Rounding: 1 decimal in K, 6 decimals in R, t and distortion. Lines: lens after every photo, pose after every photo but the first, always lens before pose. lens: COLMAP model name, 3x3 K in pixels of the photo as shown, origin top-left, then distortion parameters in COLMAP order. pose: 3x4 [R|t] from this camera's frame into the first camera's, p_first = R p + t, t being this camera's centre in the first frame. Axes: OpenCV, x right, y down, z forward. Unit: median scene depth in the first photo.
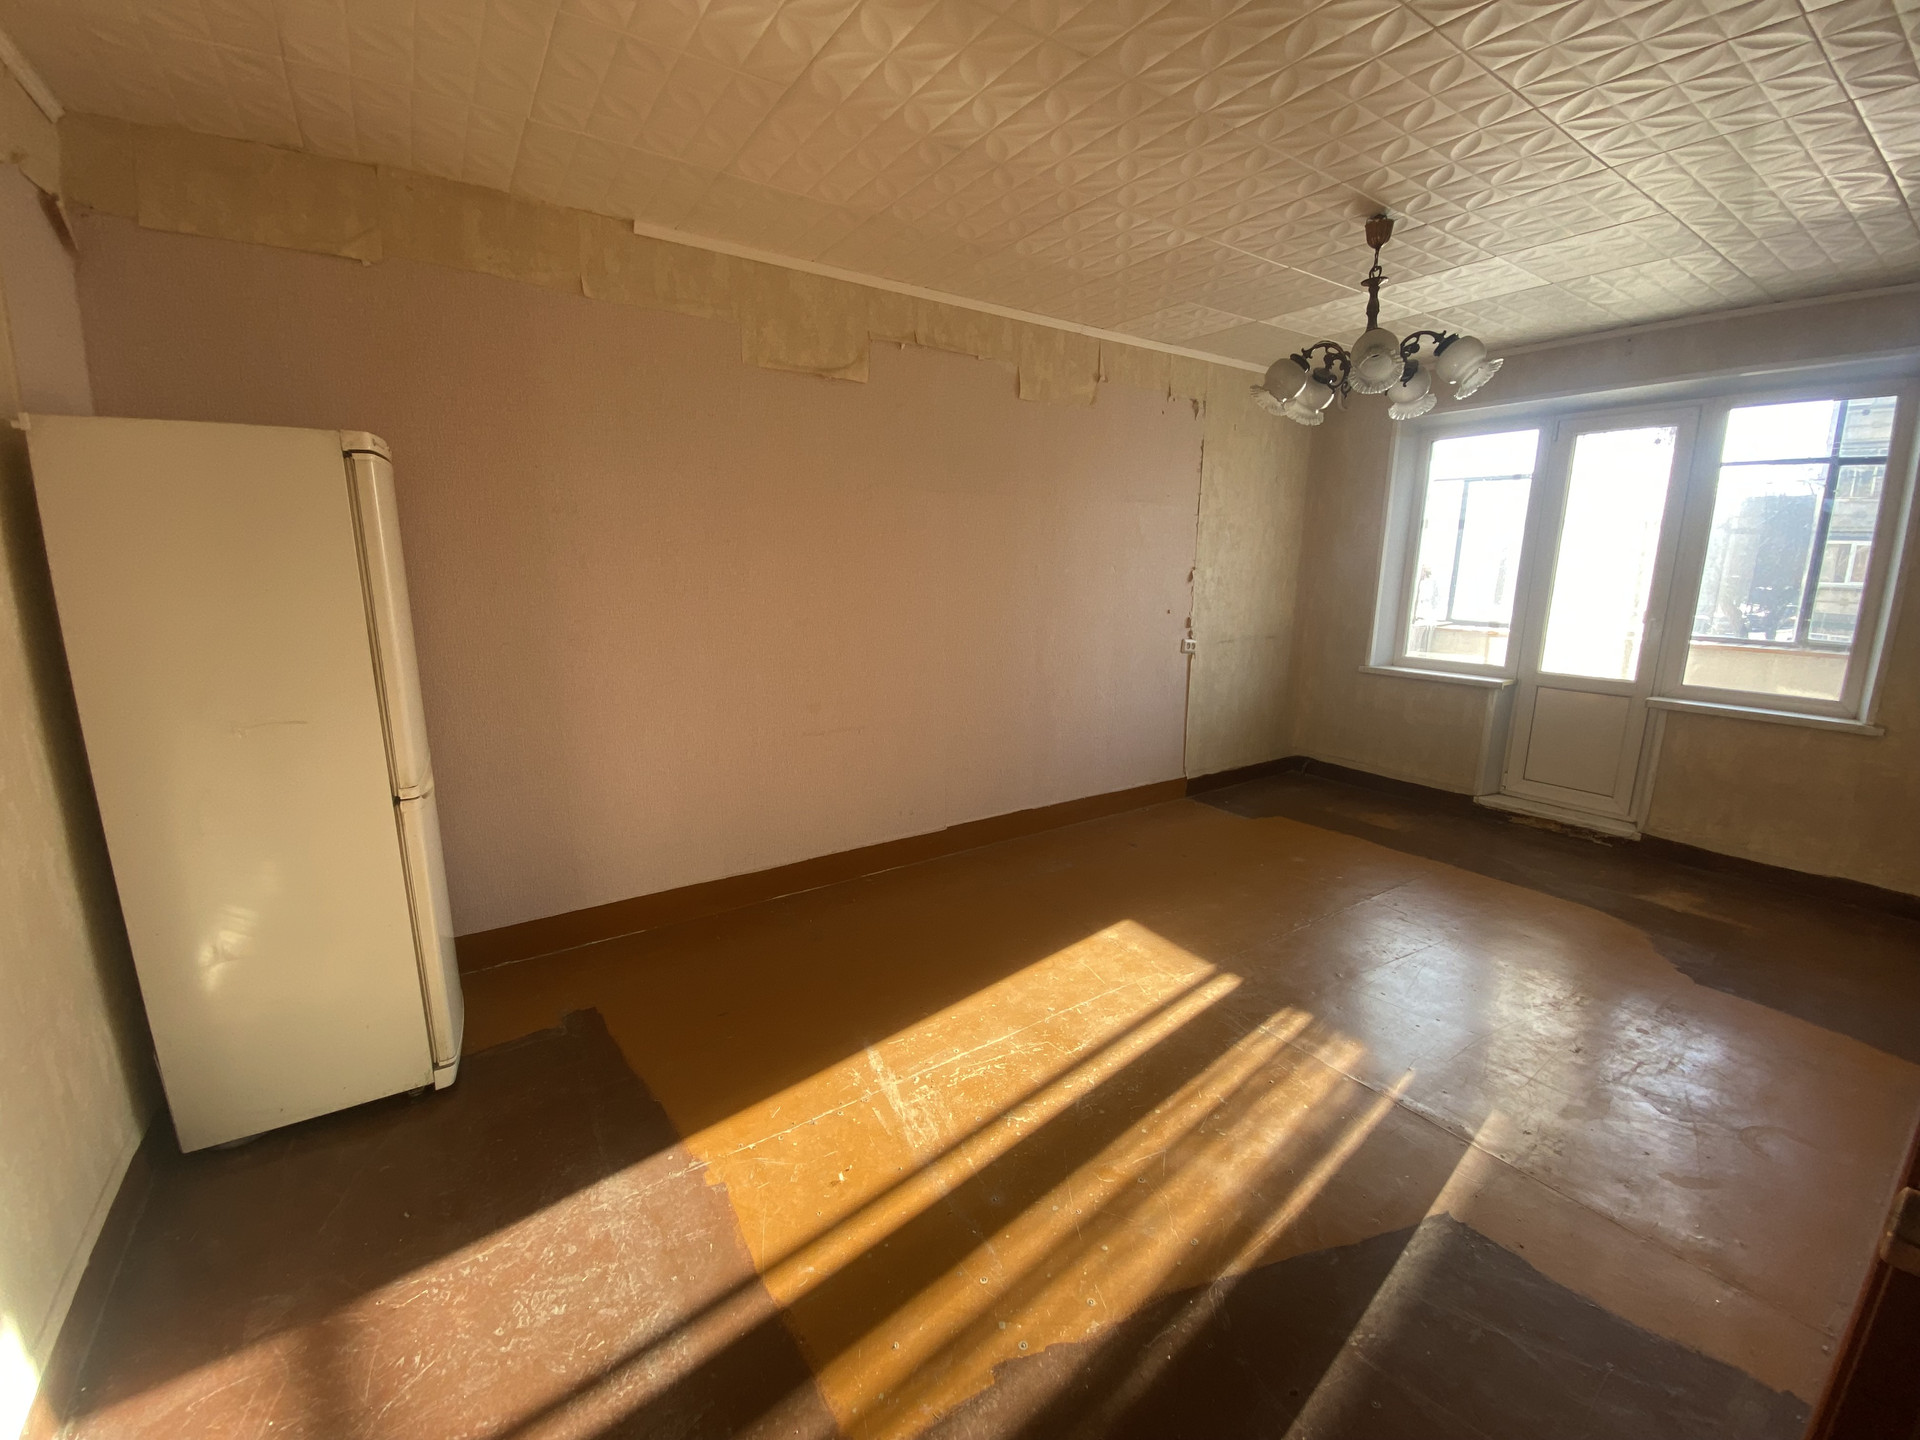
lens RADIAL K [[791.7, 0, 961.3], [0, 791.7, 718.8], [0, 0, 1]] dist [0.001641, -0.004323]
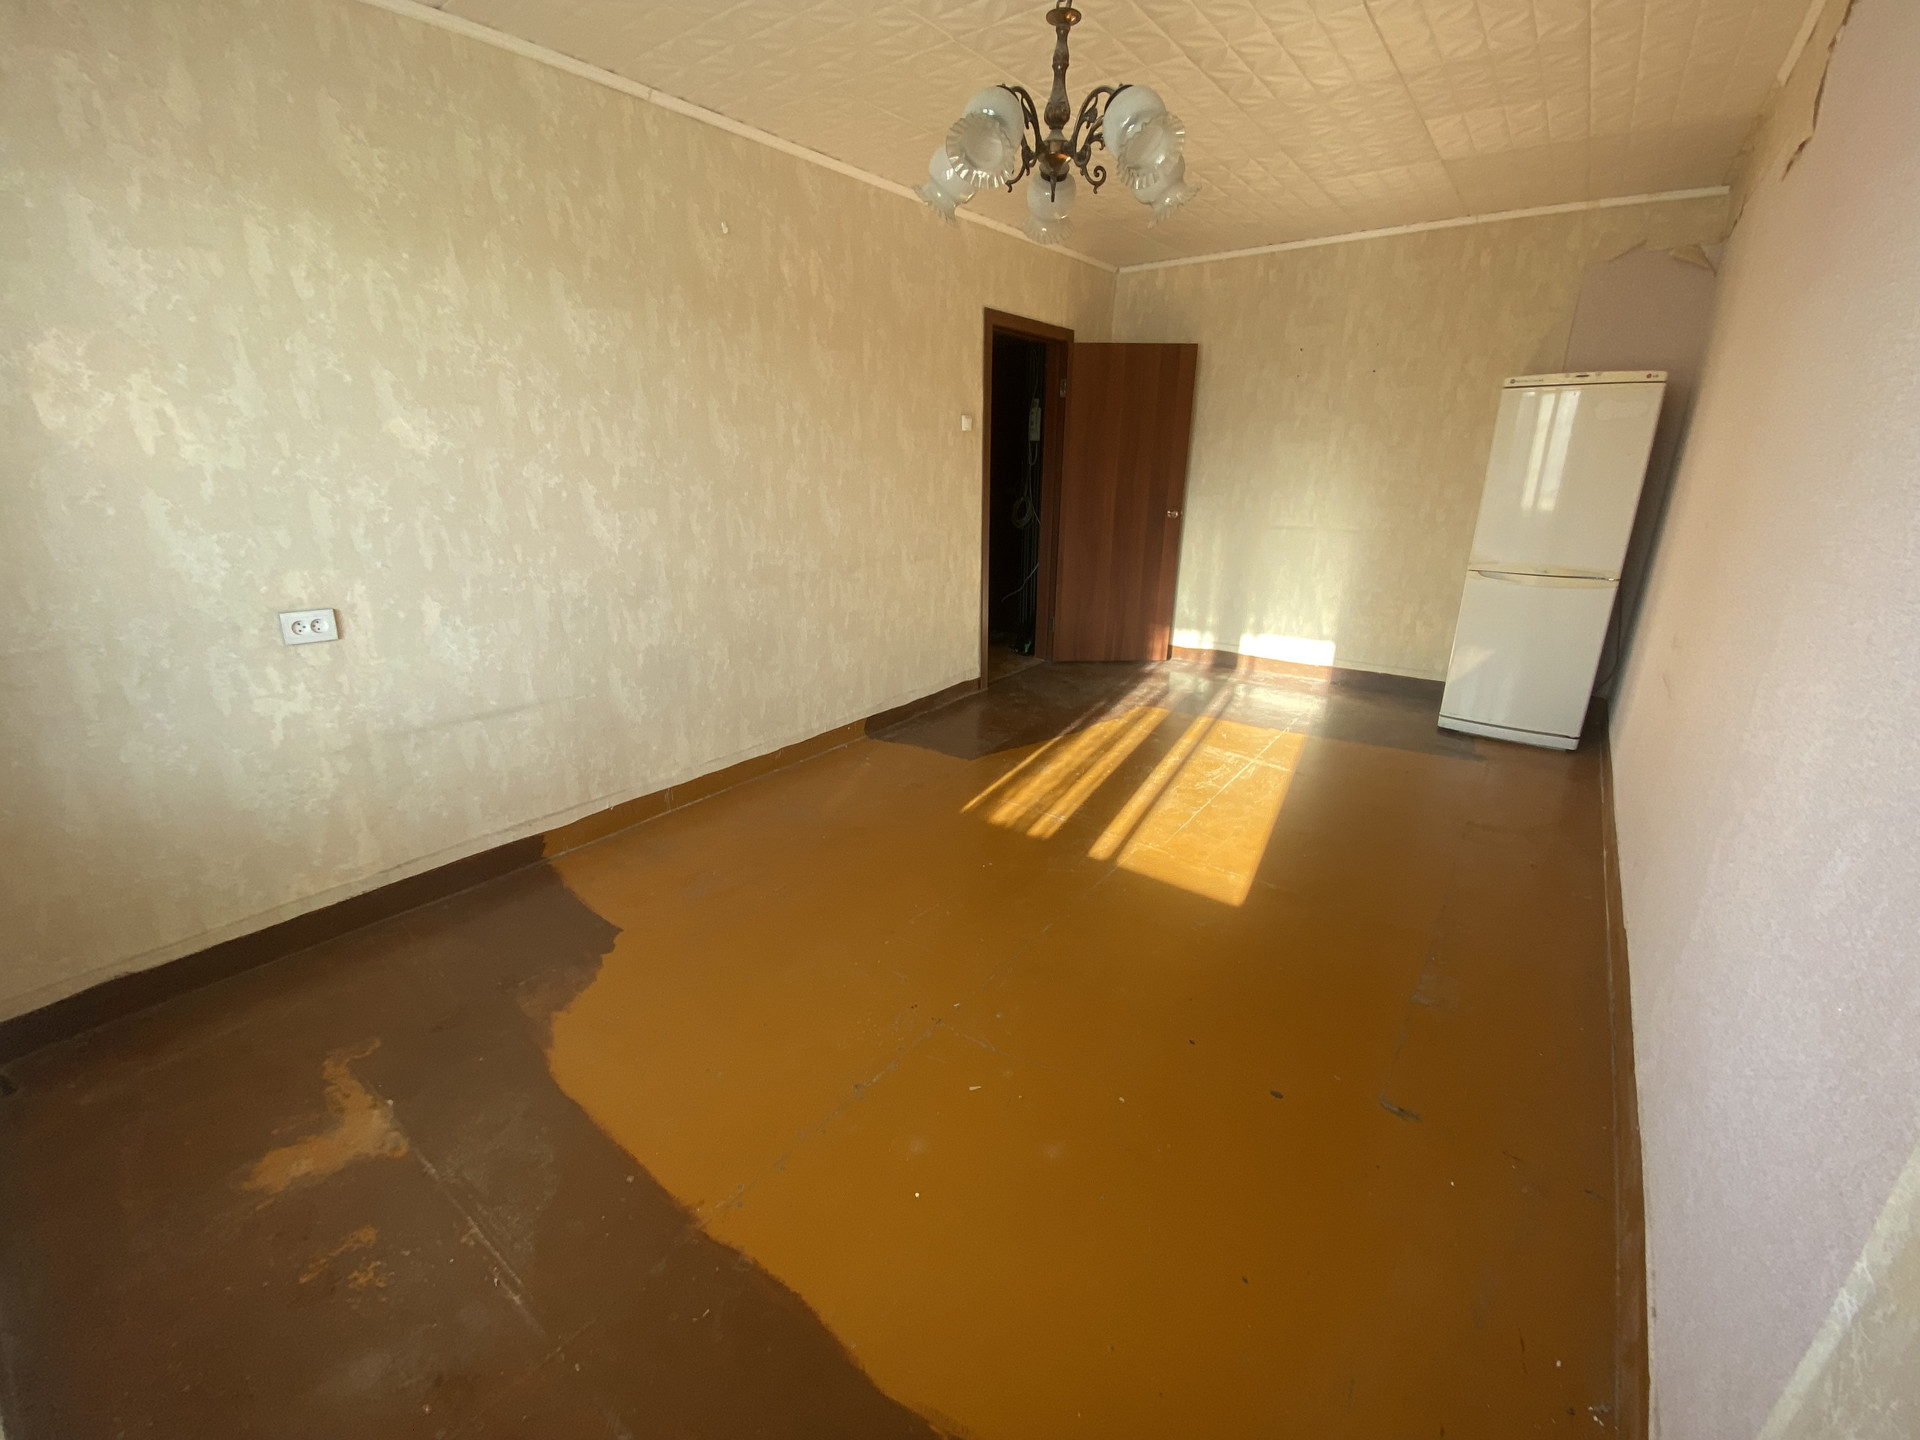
lens RADIAL K [[791.7, 0, 961.1], [0, 791.7, 717.3], [0, 0, 1]] dist [0.001641, -0.004323]
pose [[-0.947747, 0.090249, -0.305991, 1.035011], [-0.074426, 0.870138, 0.487156, -0.413993], [0.310220, 0.484474, -0.817954, 2.170405]]
